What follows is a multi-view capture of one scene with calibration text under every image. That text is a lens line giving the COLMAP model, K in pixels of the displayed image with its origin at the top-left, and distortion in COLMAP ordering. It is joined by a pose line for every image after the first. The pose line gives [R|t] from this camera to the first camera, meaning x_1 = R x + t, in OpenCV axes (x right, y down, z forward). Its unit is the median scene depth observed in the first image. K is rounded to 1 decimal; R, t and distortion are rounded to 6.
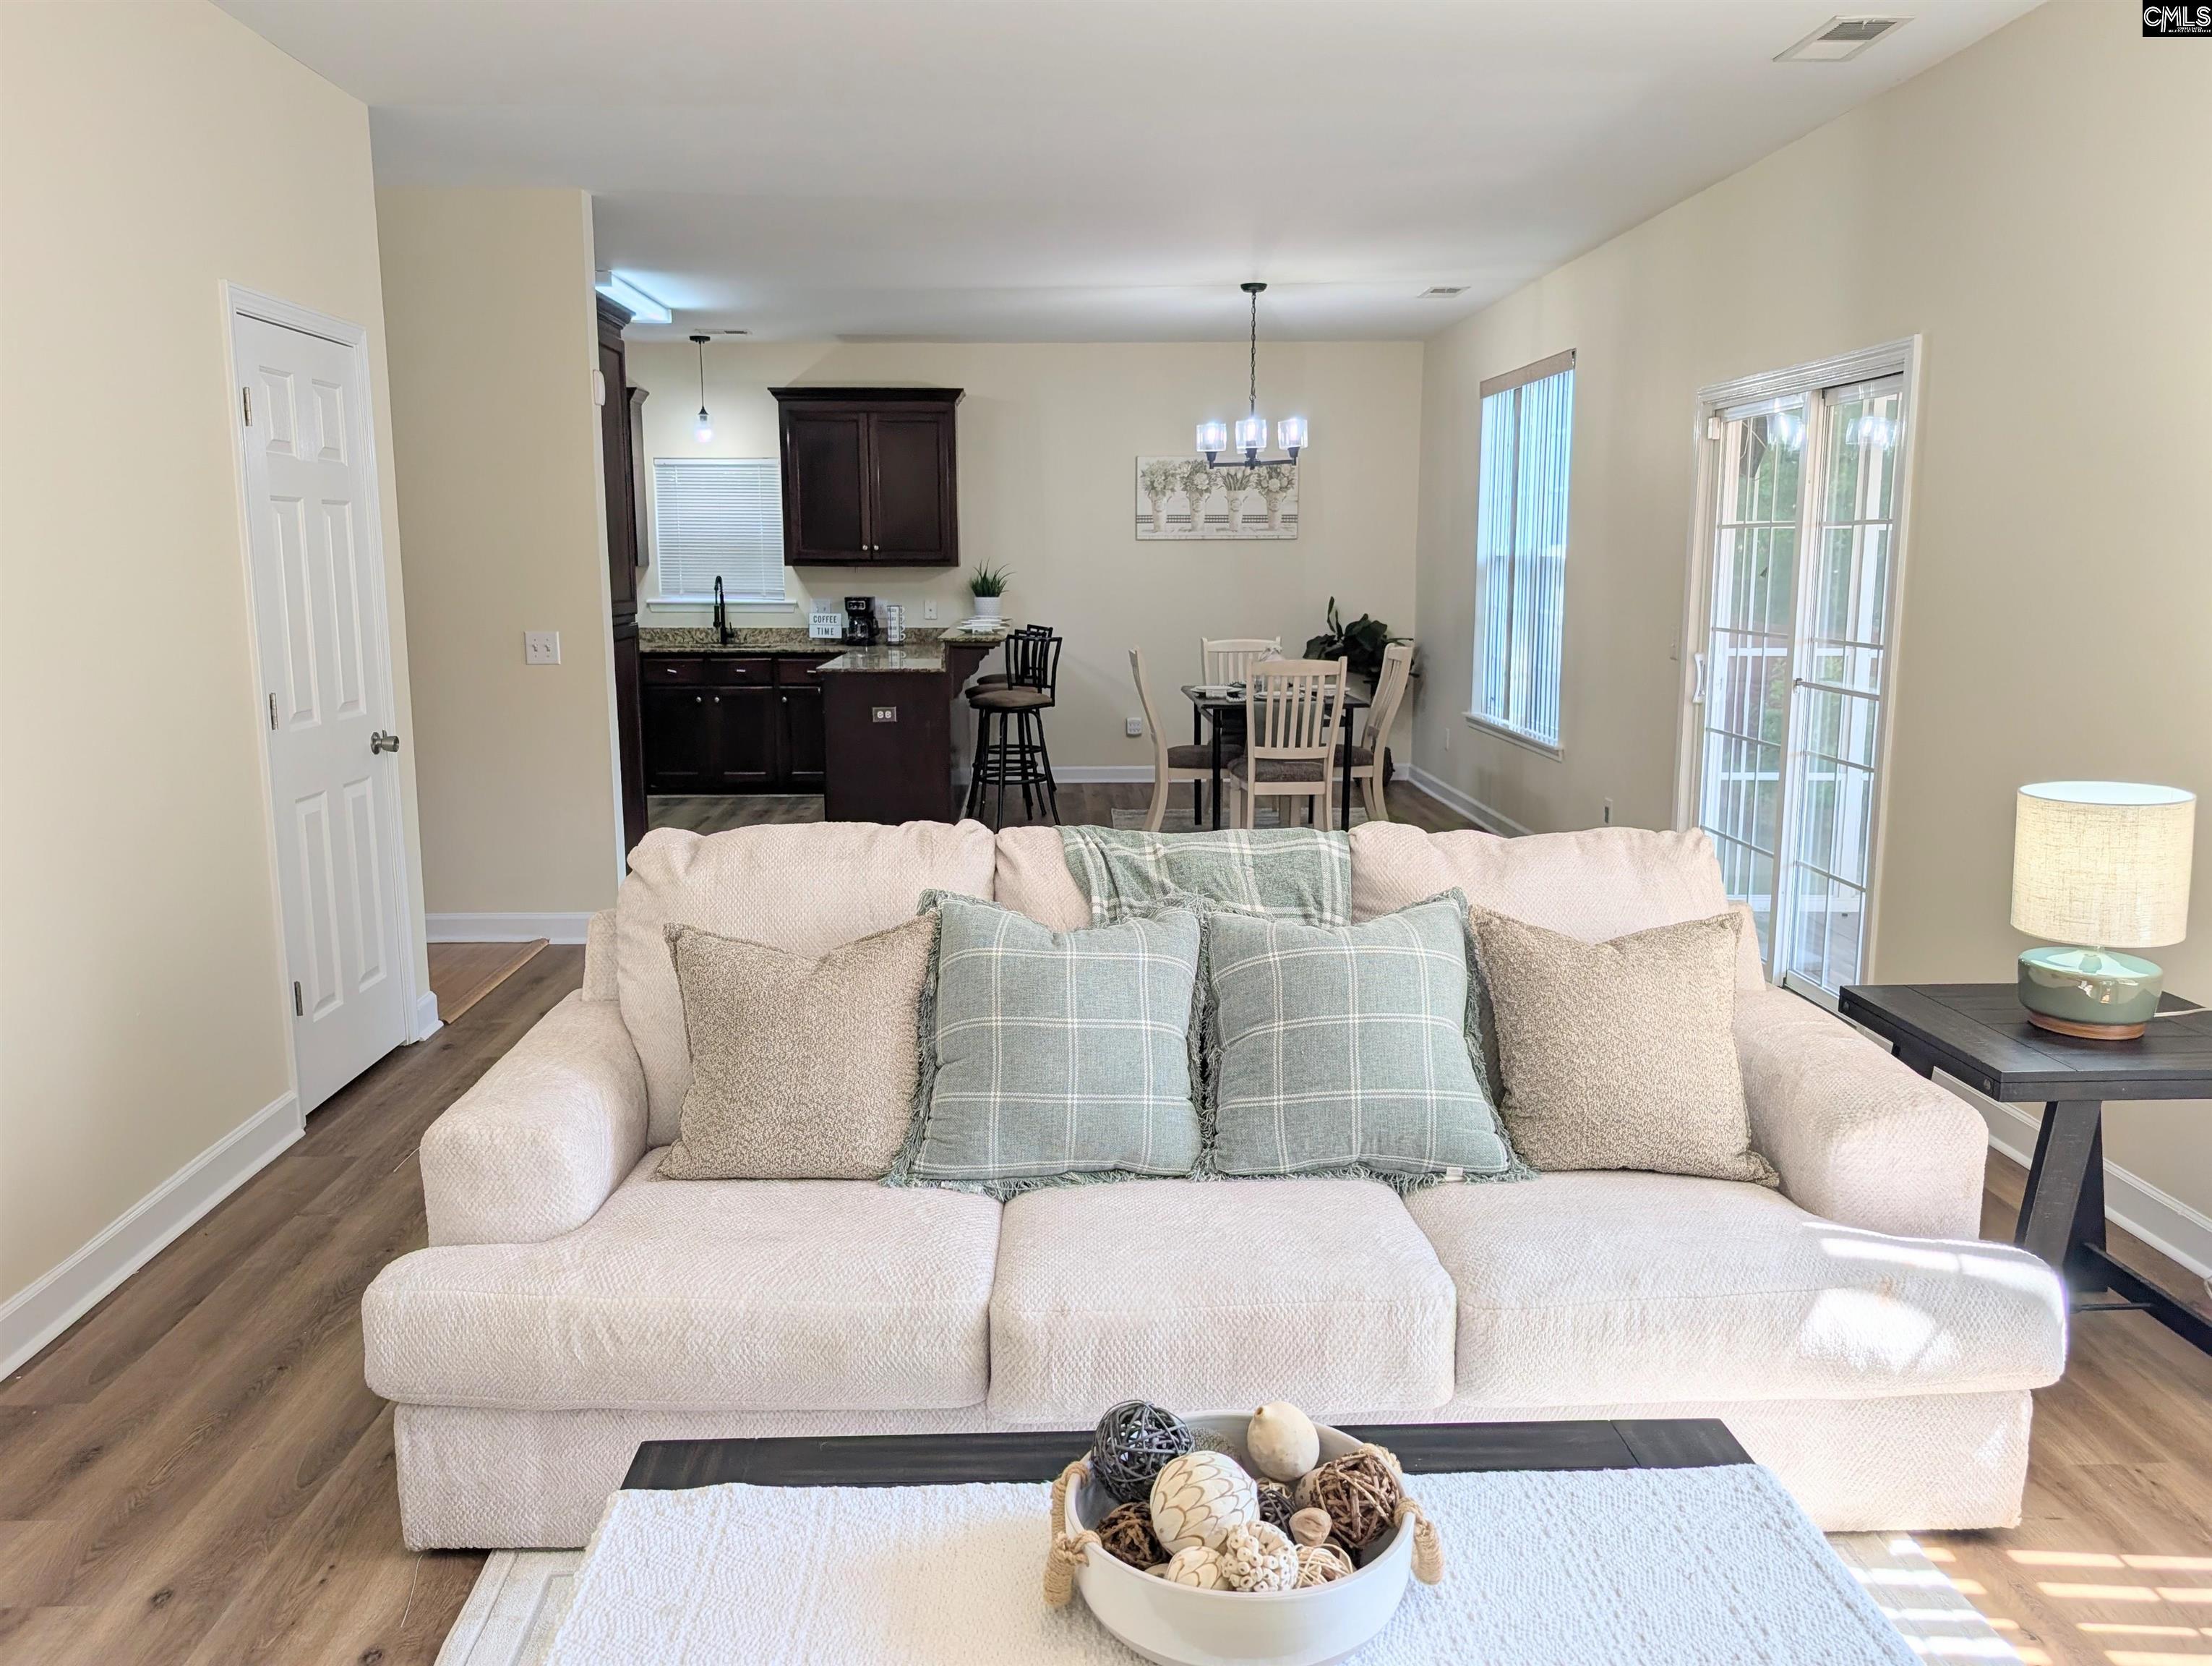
lens RADIAL K [[1631.1, 0, 1088.6], [0, 1631.1, 835.6], [0, 0, 1]] dist [0.033270, -0.009317]
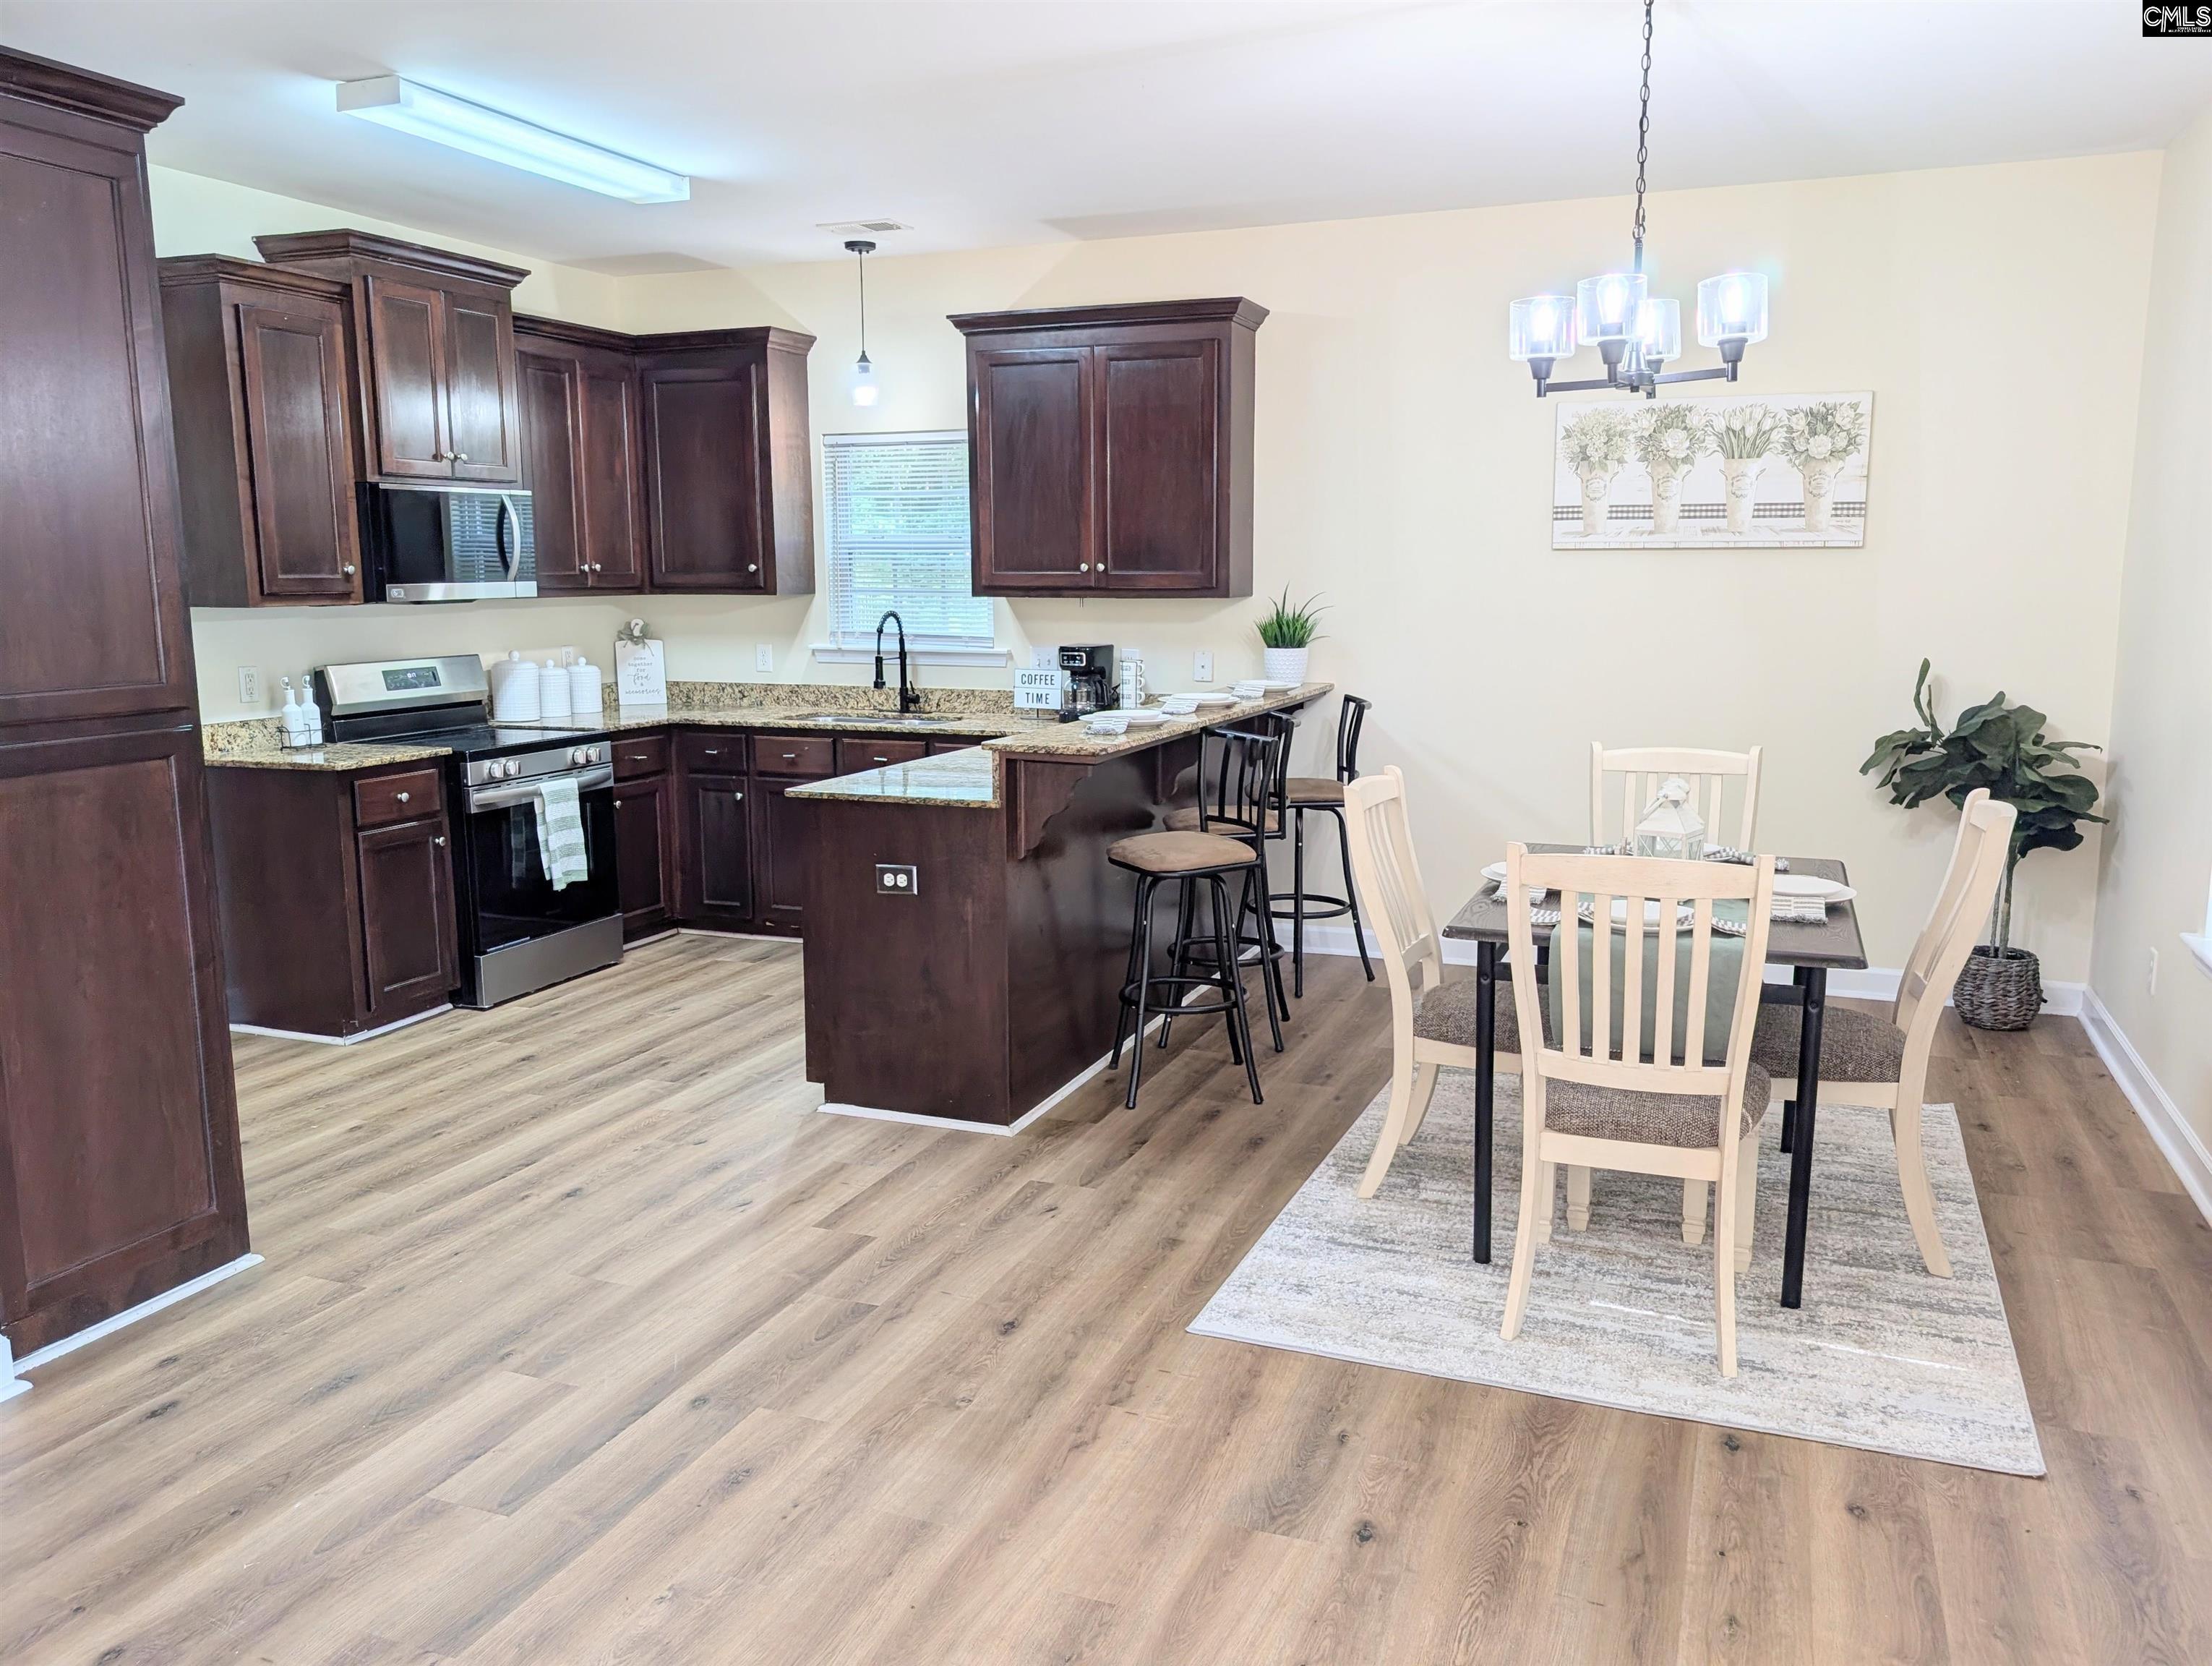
lens RADIAL K [[1631.1, 0, 1127.2], [0, 1631.1, 841.3], [0, 0, 1]] dist [0.033270, -0.009317]
pose [[0.922886, 0.062540, -0.379960, 0.116903], [-0.065155, 0.997857, 0.005988, -0.074962], [0.379520, 0.019231, 0.924984, 0.423826]]
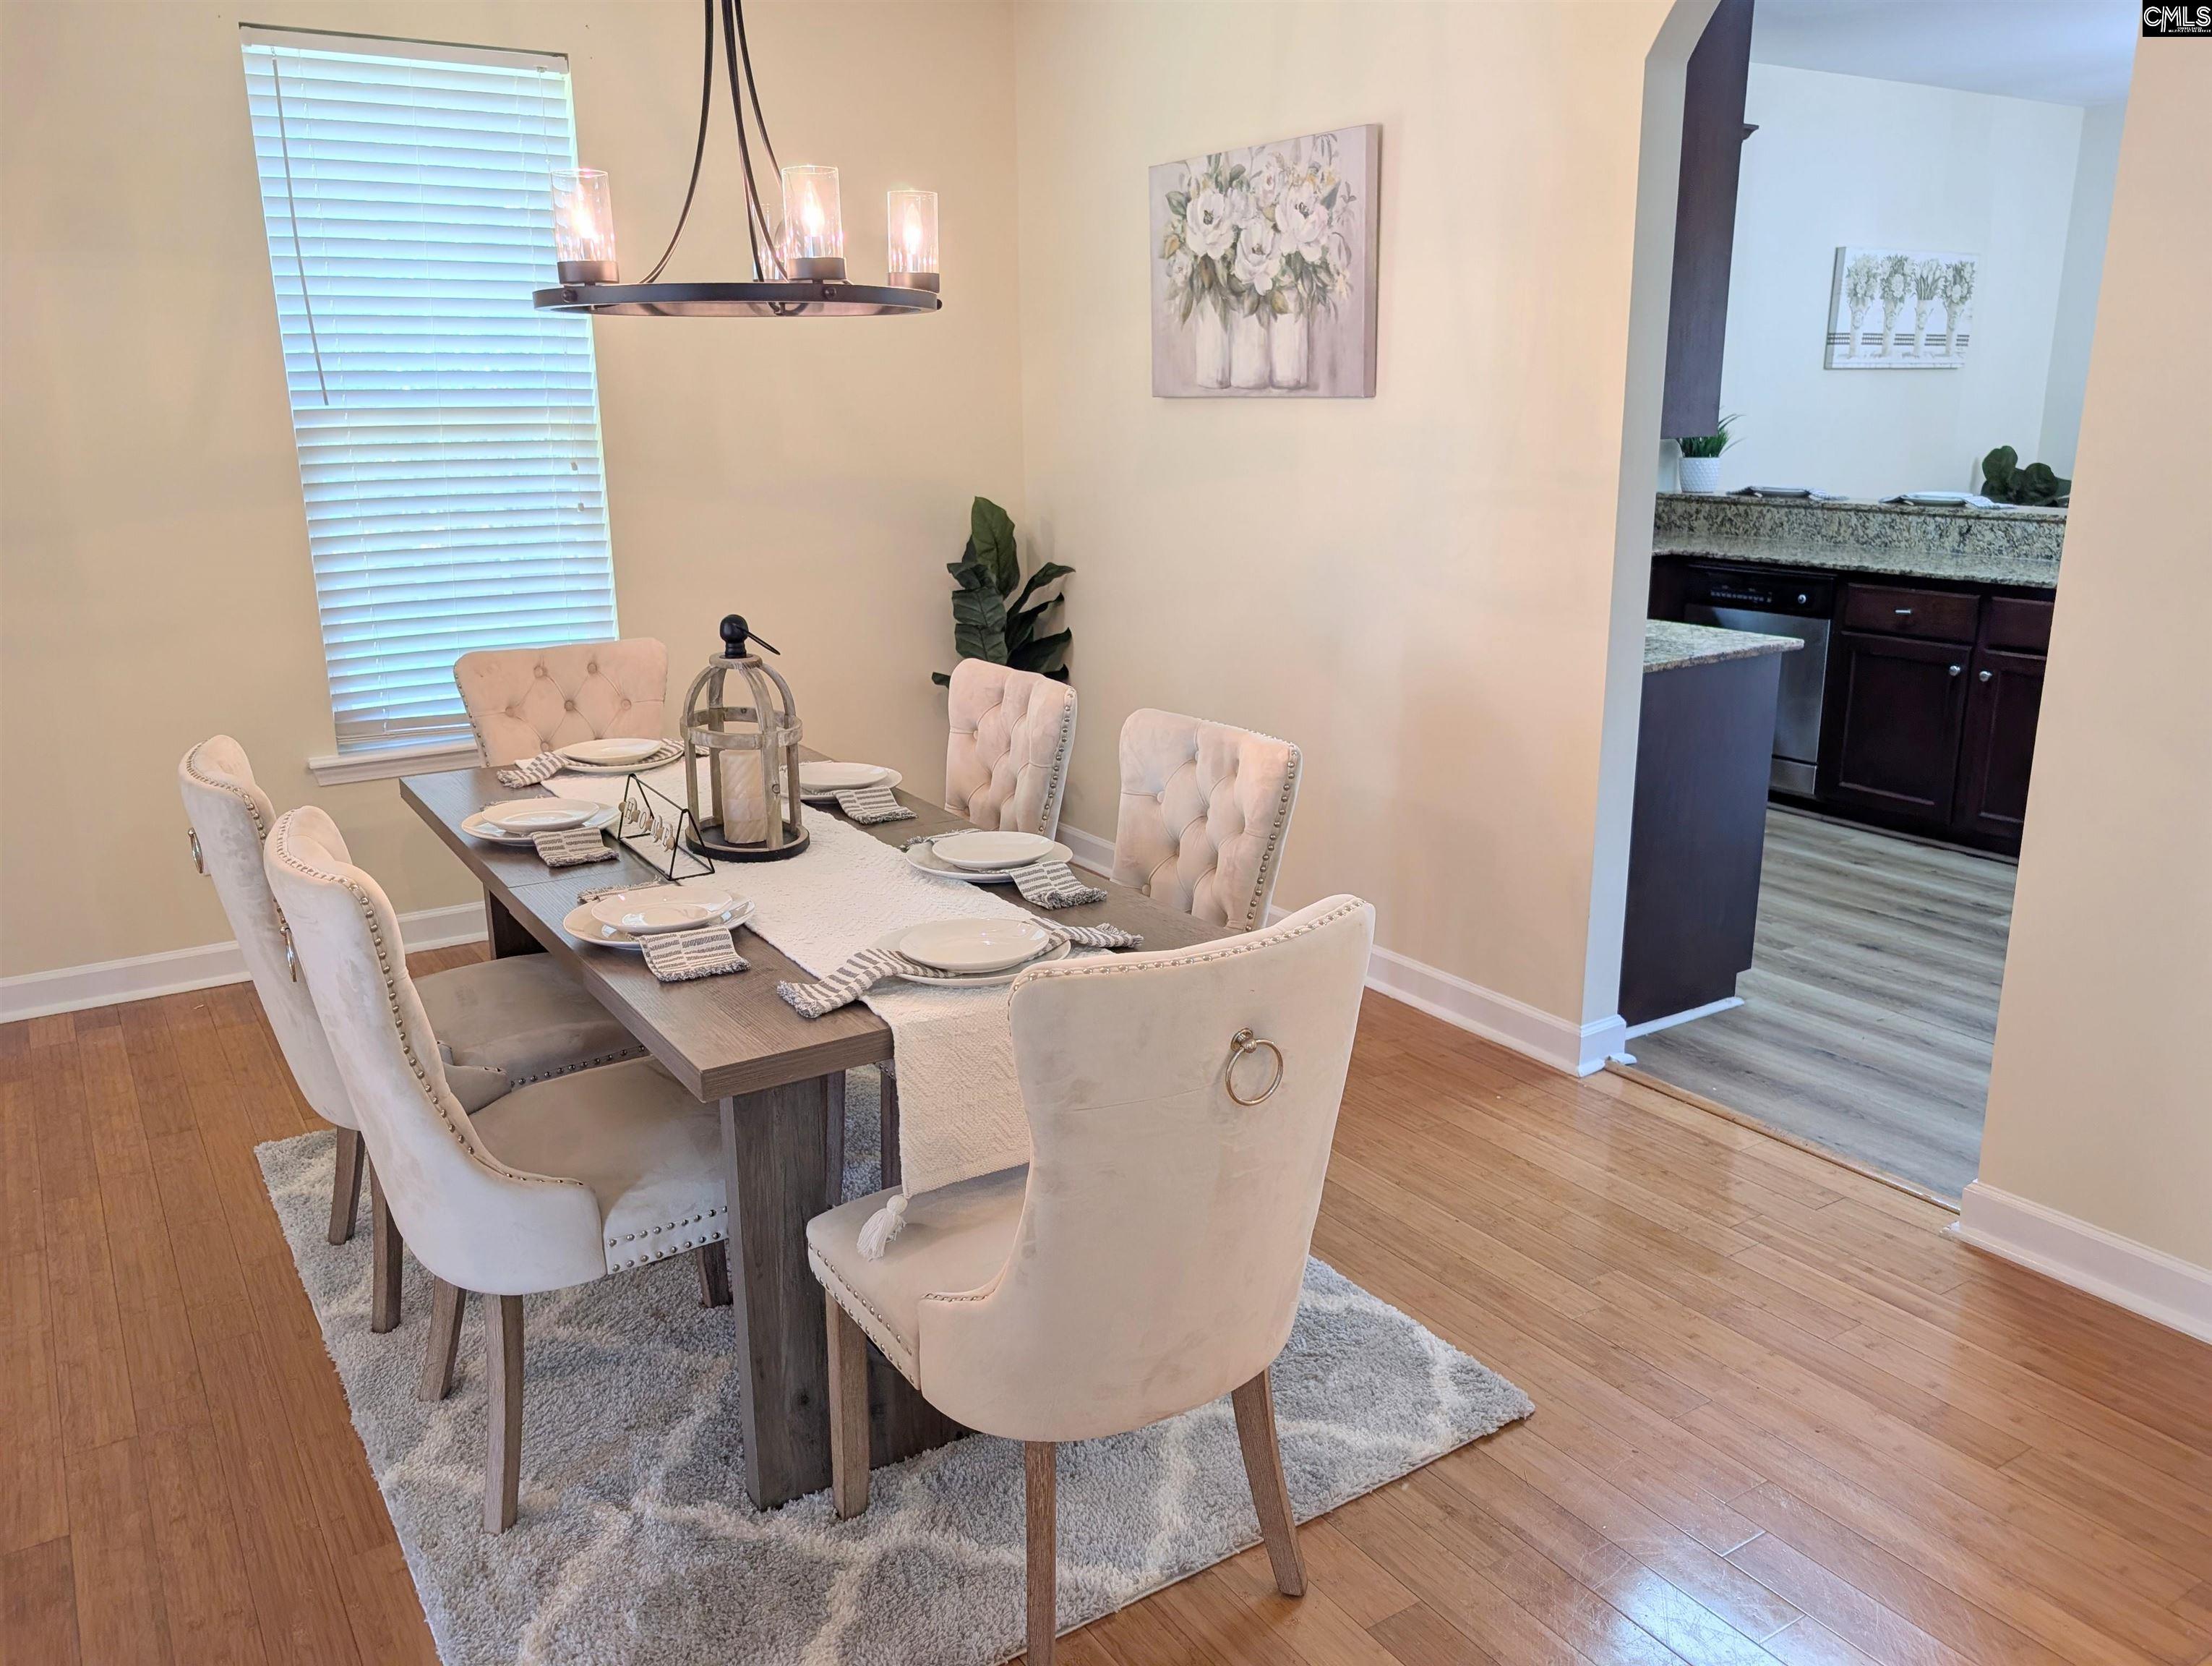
lens RADIAL K [[1631.1, 0, 1149.3], [0, 1631.1, 830.5], [0, 0, 1]] dist [0.033270, -0.009317]
pose [[0.851953, -0.138887, 0.504863, -0.611757], [0.094221, 0.989105, 0.113105, -0.093040], [-0.515072, -0.048792, 0.855757, 0.539374]]
